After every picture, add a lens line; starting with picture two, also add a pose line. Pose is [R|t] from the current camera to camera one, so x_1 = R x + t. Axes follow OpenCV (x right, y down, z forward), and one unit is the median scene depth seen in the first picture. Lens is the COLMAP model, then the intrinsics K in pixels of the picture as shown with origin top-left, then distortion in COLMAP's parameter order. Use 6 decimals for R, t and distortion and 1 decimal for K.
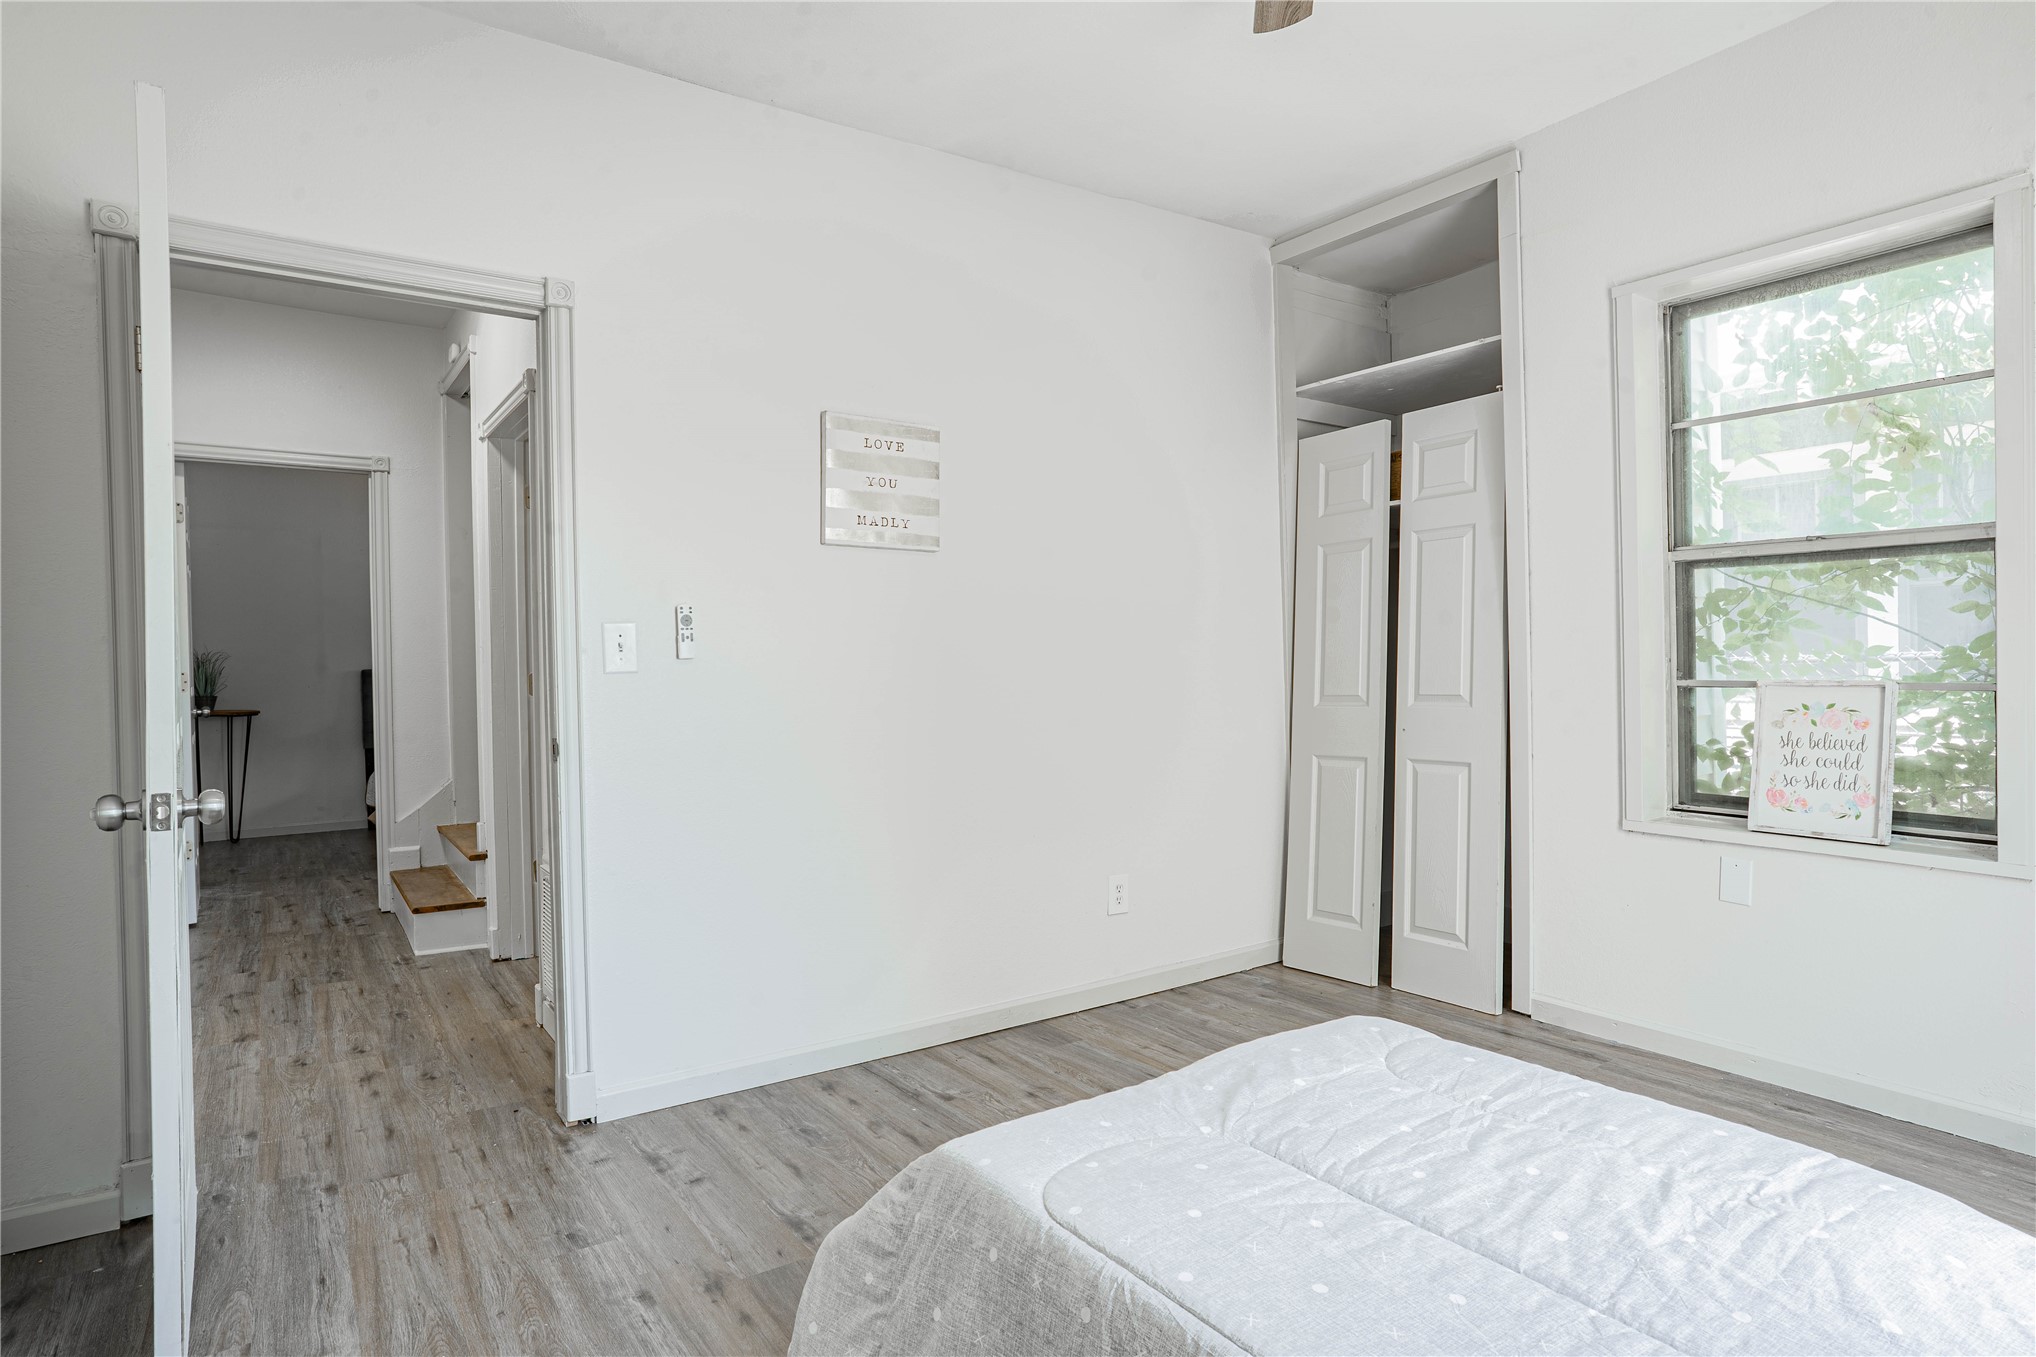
lens RADIAL K [[1127.6, 0, 1019.4], [0, 1127.6, 663.7], [0, 0, 1]] dist [-0.054066, 0.037731]
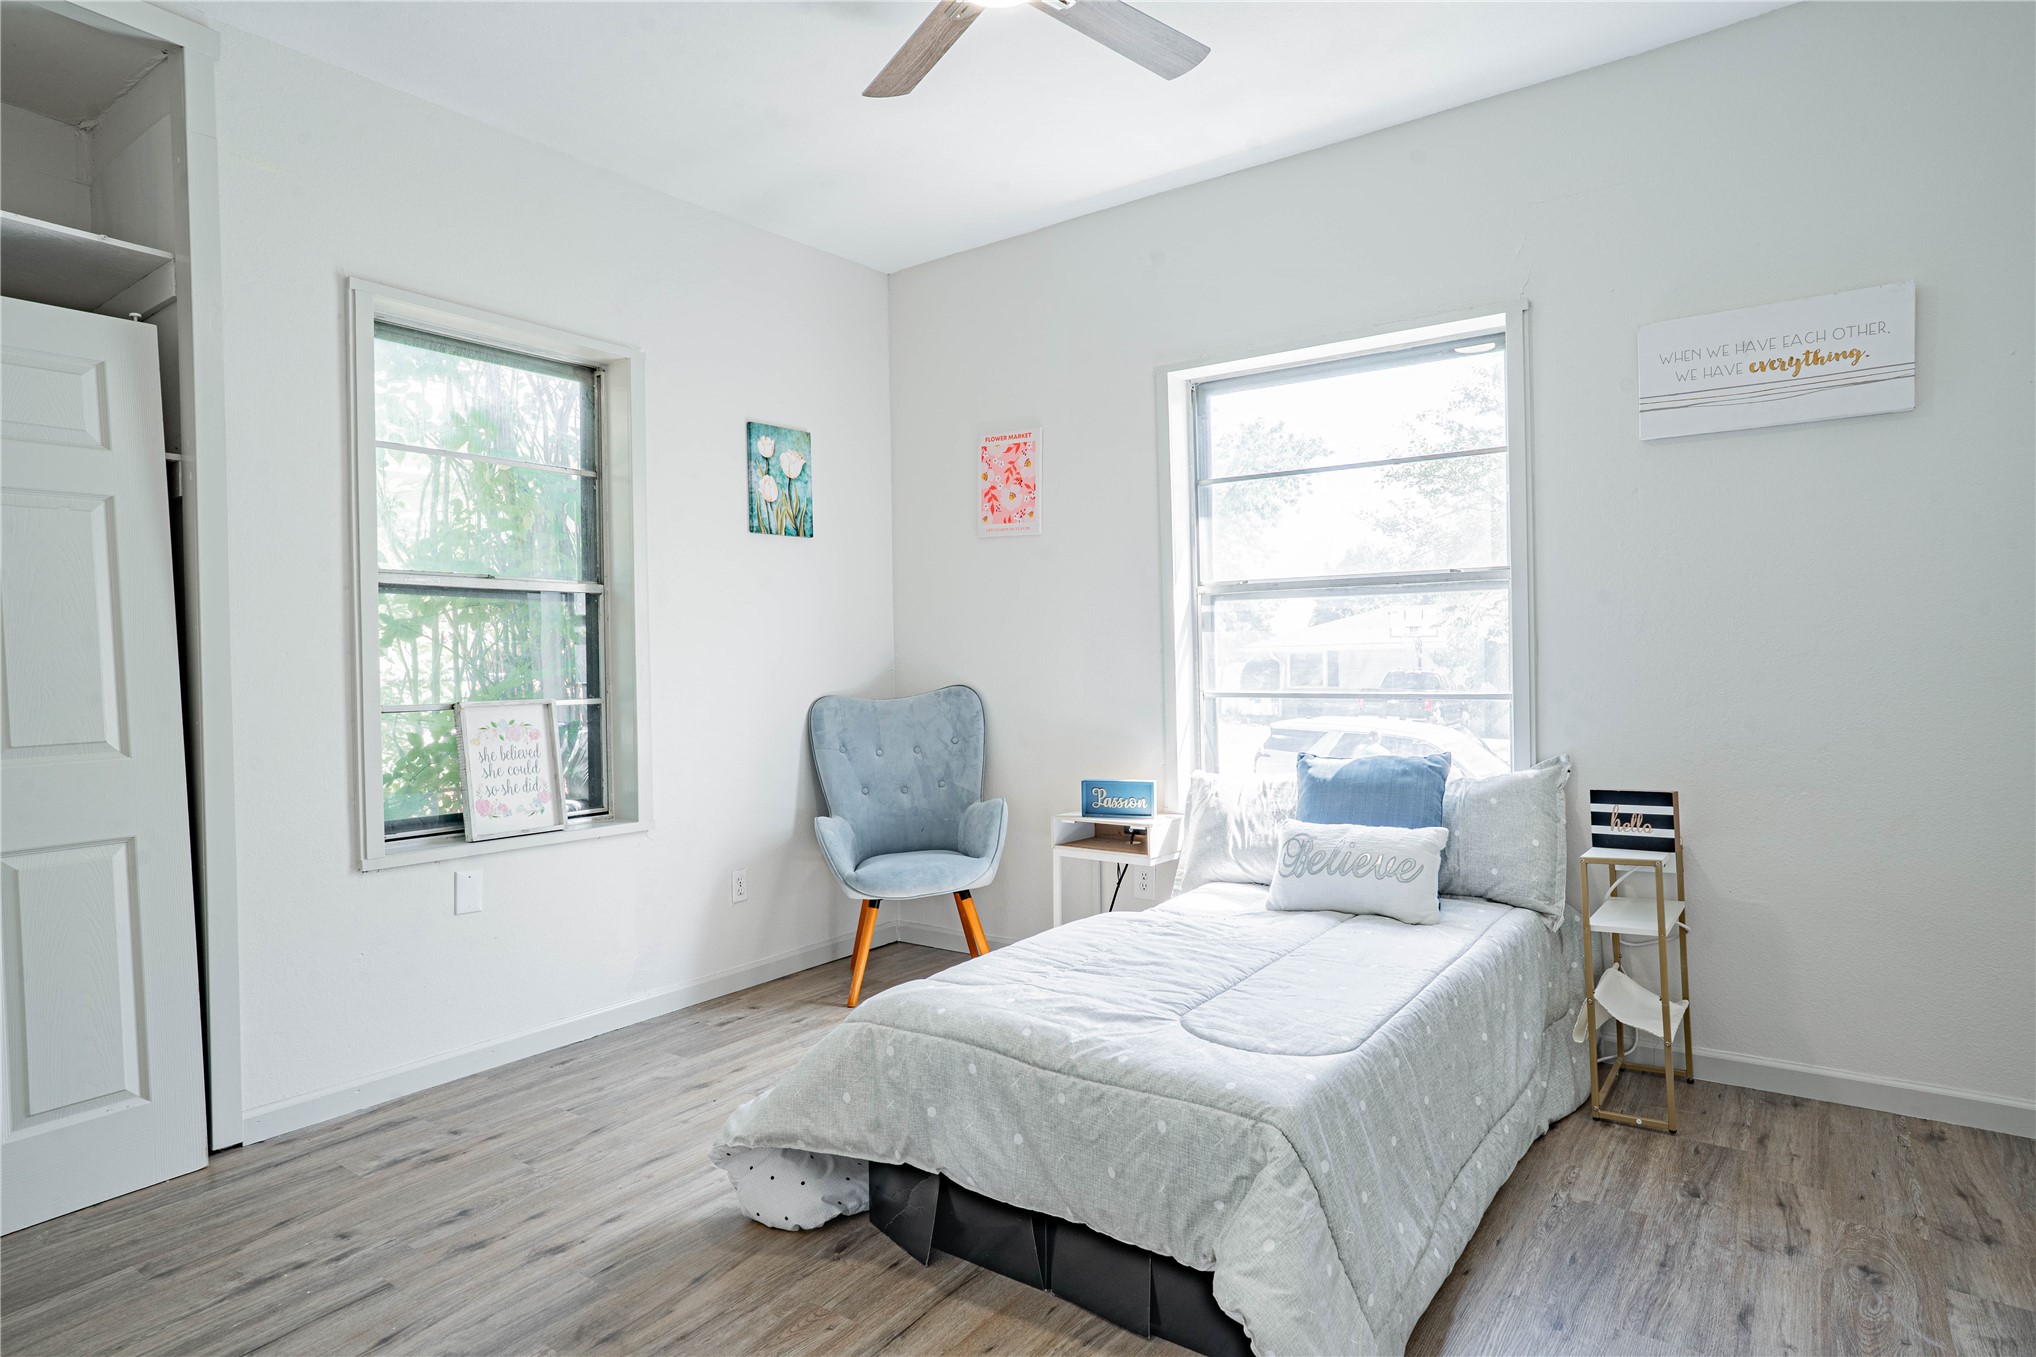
lens RADIAL K [[1127.6, 0, 1019.4], [0, 1127.6, 663.7], [0, 0, 1]] dist [-0.054066, 0.037731]
pose [[-0.358115, 0.020959, 0.933442, -0.550830], [0.025377, 0.999597, -0.012708, 0.004953], [-0.933333, 0.019136, -0.358503, 0.901699]]
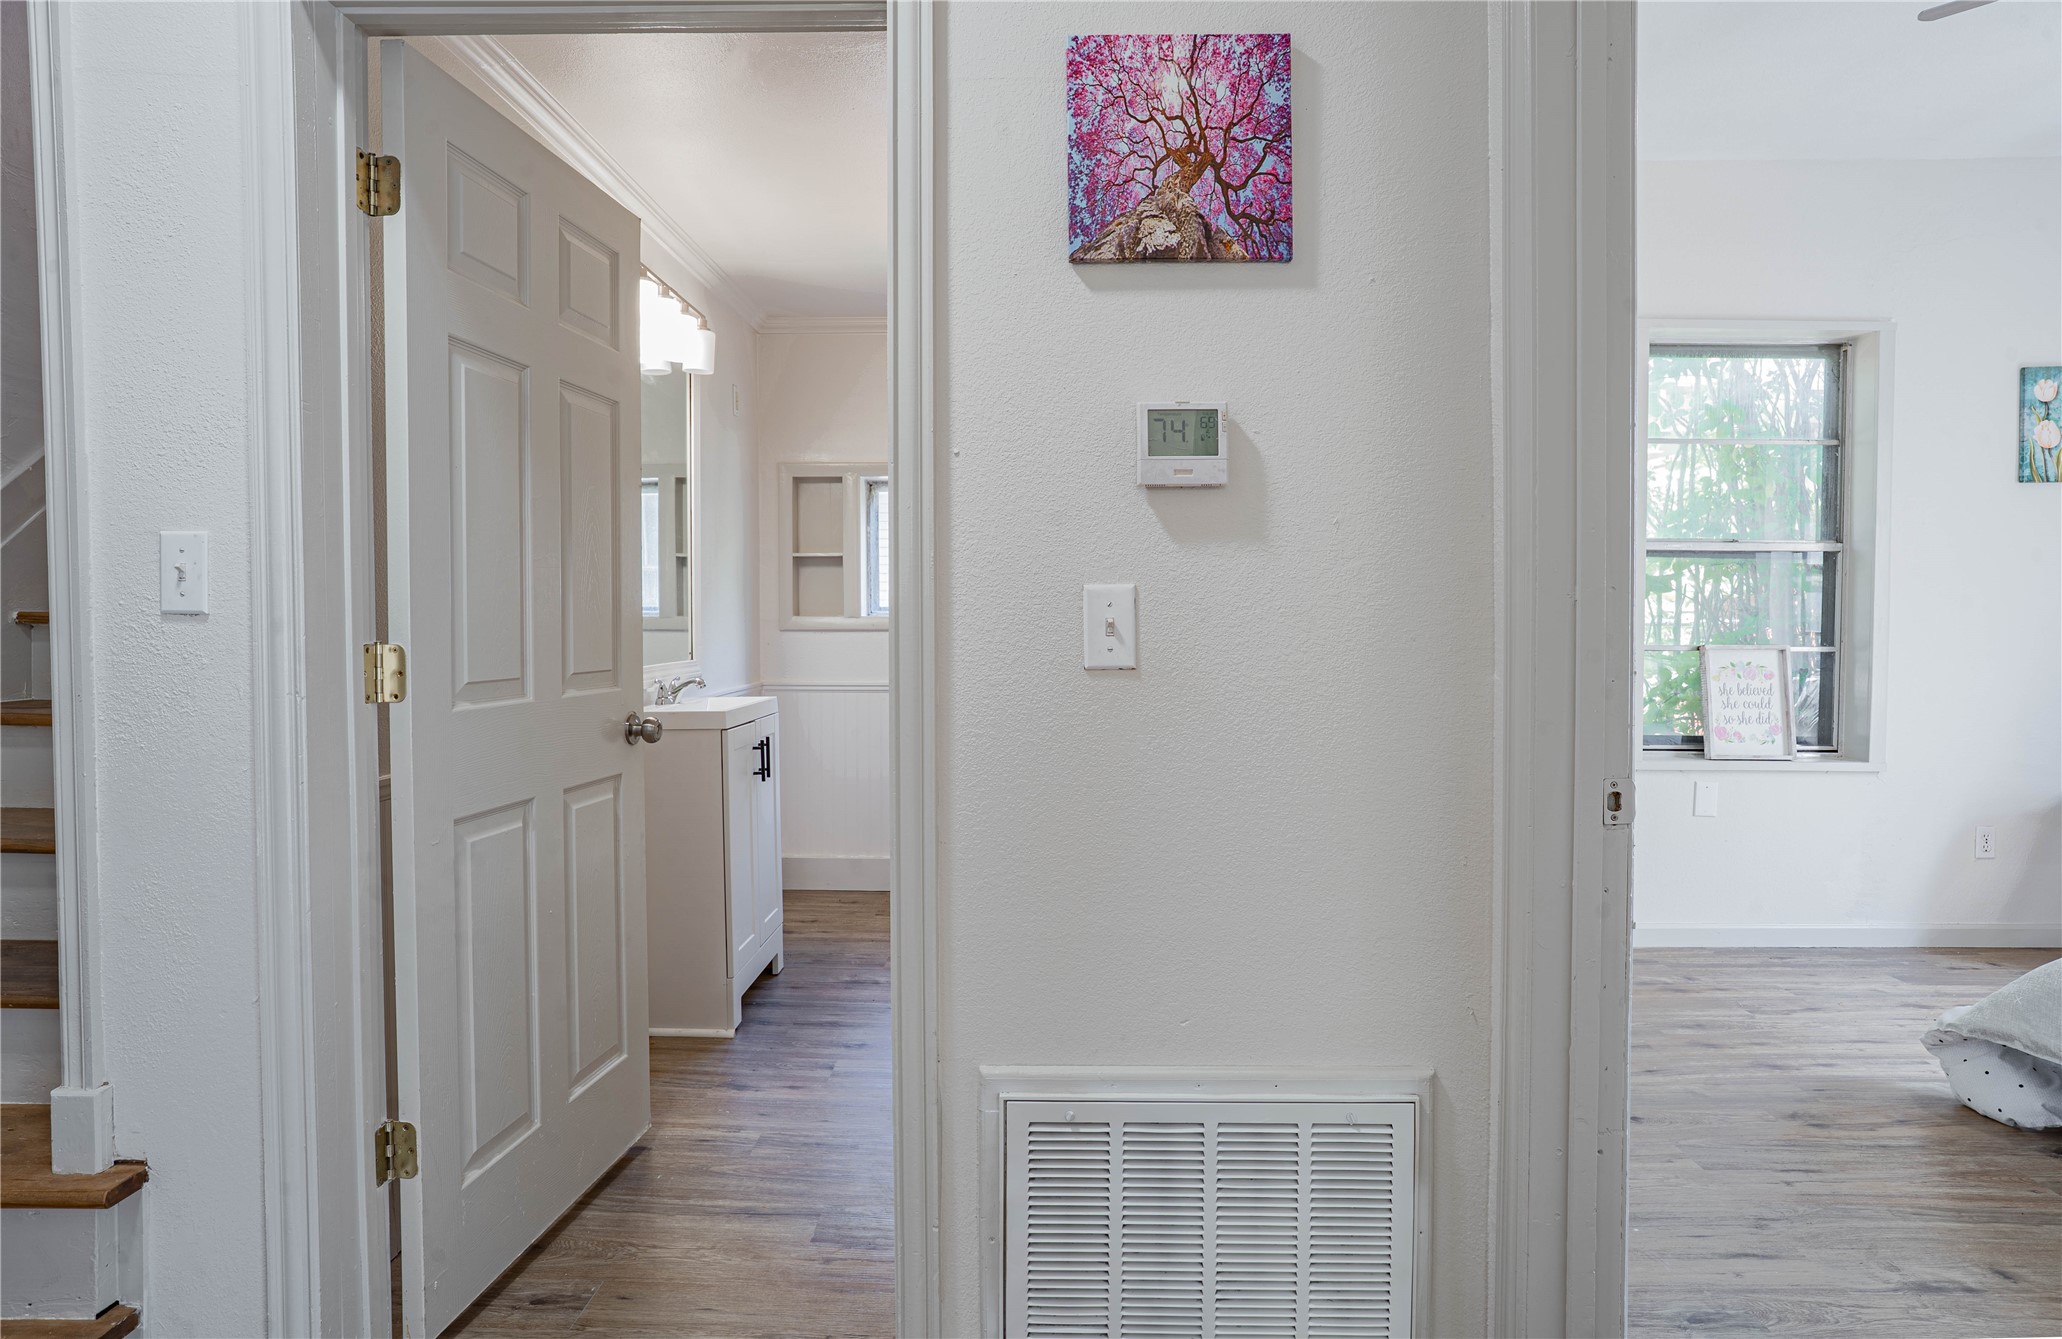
lens RADIAL K [[1213.8, 0, 1030.9], [0, 1213.8, 655.6], [0, 0, 1]] dist [-0.030942, 0.034009]
pose [[0.546060, -0.011146, 0.837672, -0.996462], [-0.009792, 0.999758, 0.019686, 0.006889], [-0.837689, -0.018953, 0.545819, 0.909523]]
